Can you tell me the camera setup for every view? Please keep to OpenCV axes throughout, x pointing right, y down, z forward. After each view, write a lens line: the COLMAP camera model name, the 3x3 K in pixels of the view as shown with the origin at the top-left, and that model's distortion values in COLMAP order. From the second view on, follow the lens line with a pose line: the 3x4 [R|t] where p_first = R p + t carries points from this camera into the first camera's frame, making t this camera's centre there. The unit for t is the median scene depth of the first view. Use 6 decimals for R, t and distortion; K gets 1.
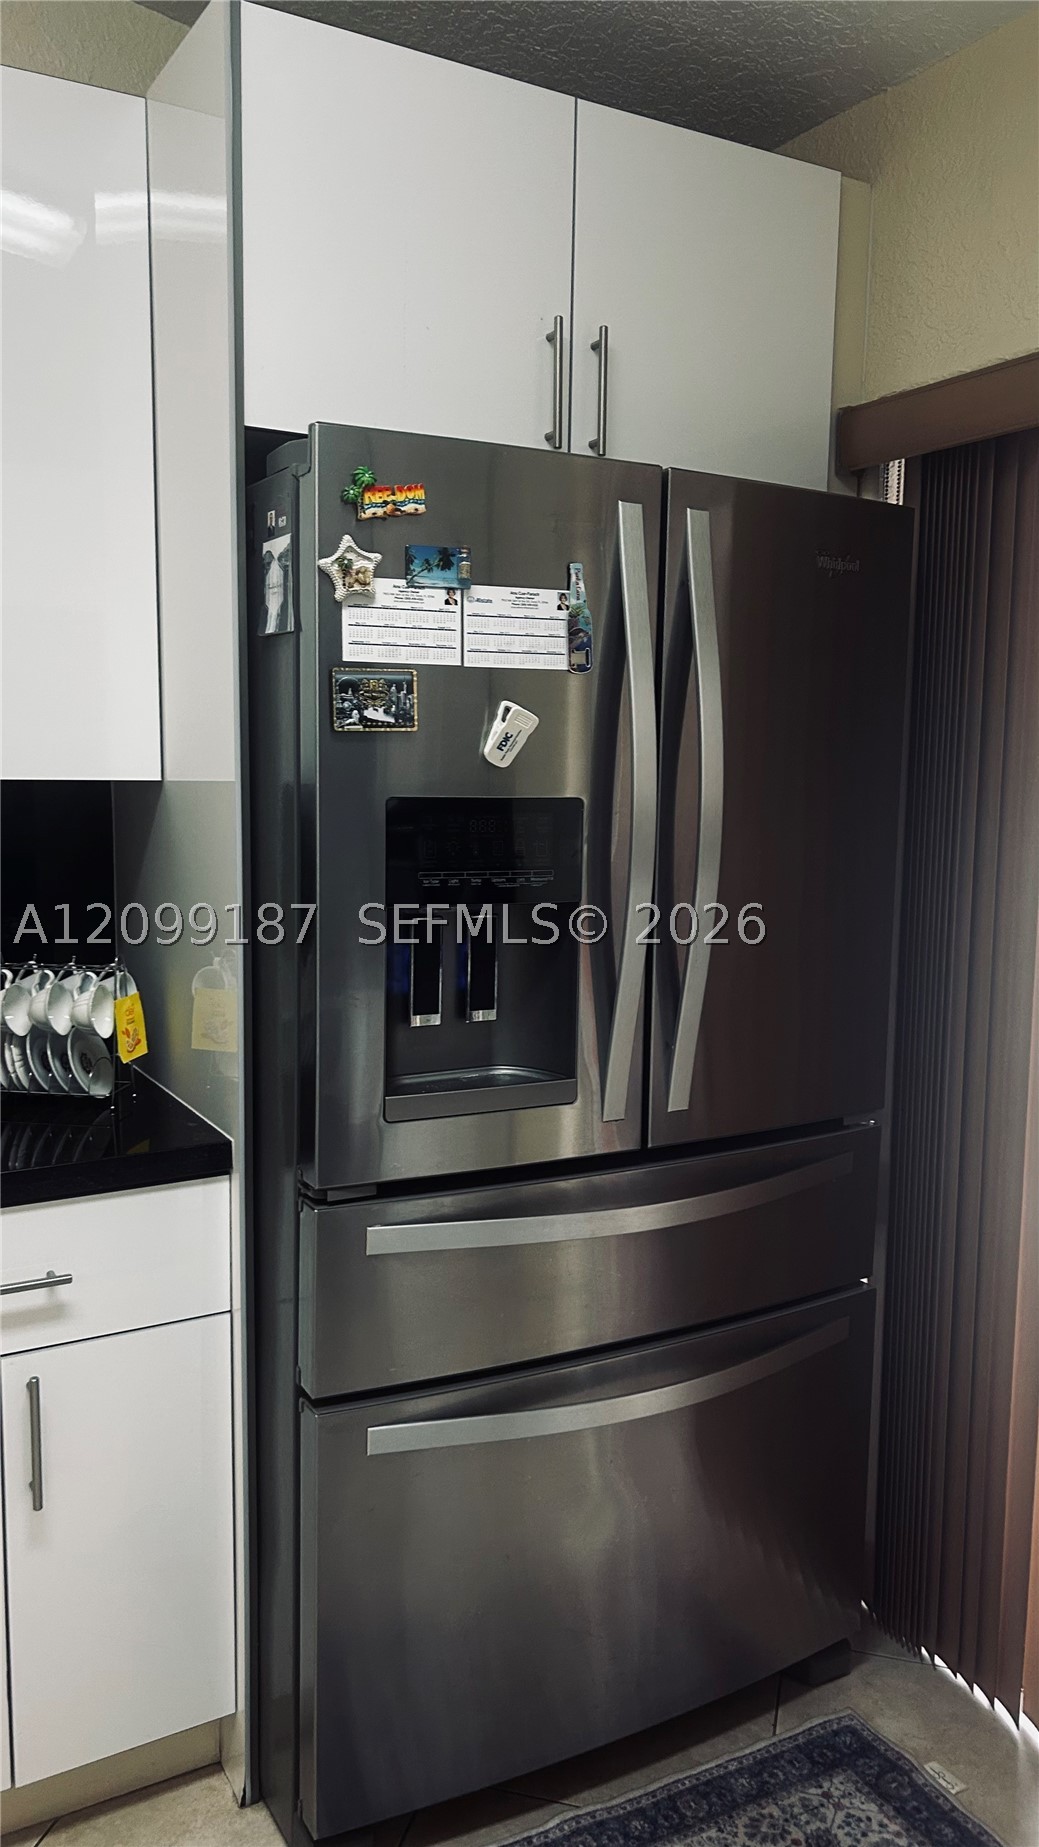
lens RADIAL K [[1394.5, 0, 519.2], [0, 1394.5, 911.7], [0, 0, 1]] dist [-0.029355, -0.002442]
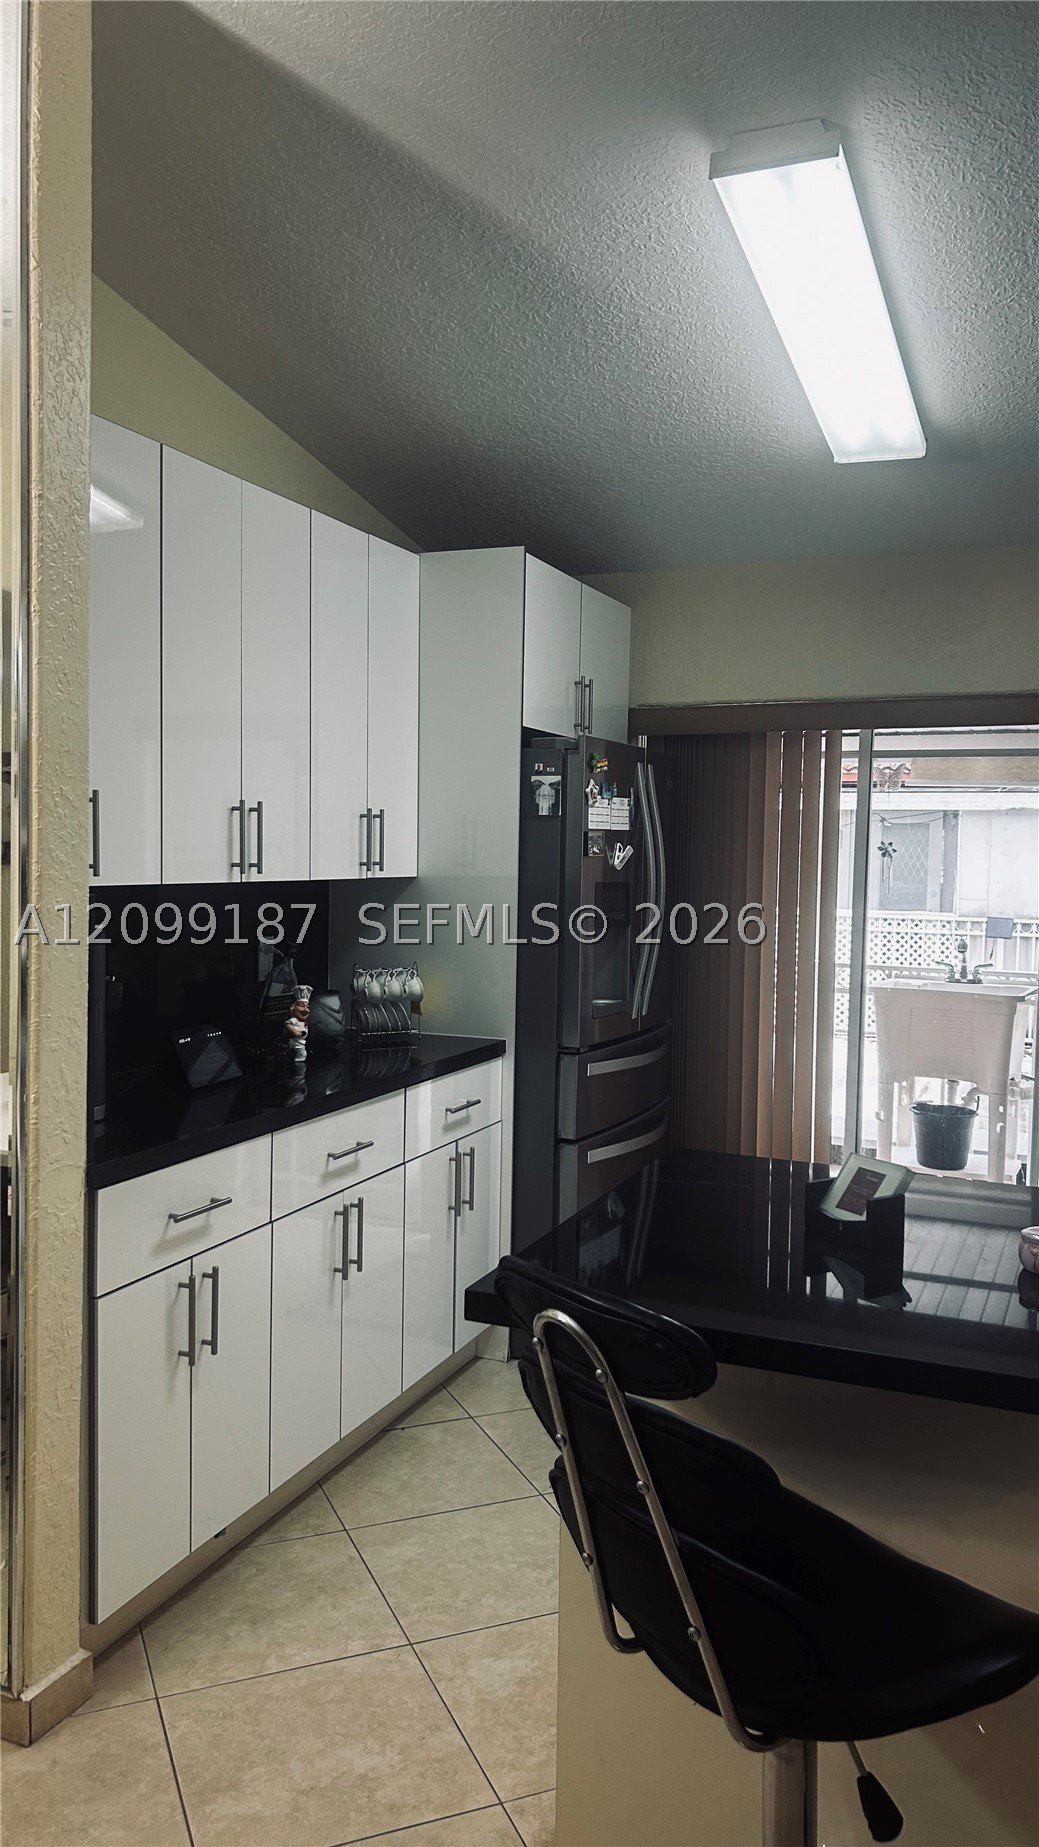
lens RADIAL K [[1394.5, 0, 520.0], [0, 1394.5, 927.1], [0, 0, 1]] dist [-0.029355, -0.002442]
pose [[0.796716, -0.034014, 0.603395, -1.628683], [0.067963, 0.997124, -0.033527, 0.066668], [-0.600520, 0.067720, 0.796737, -0.846812]]
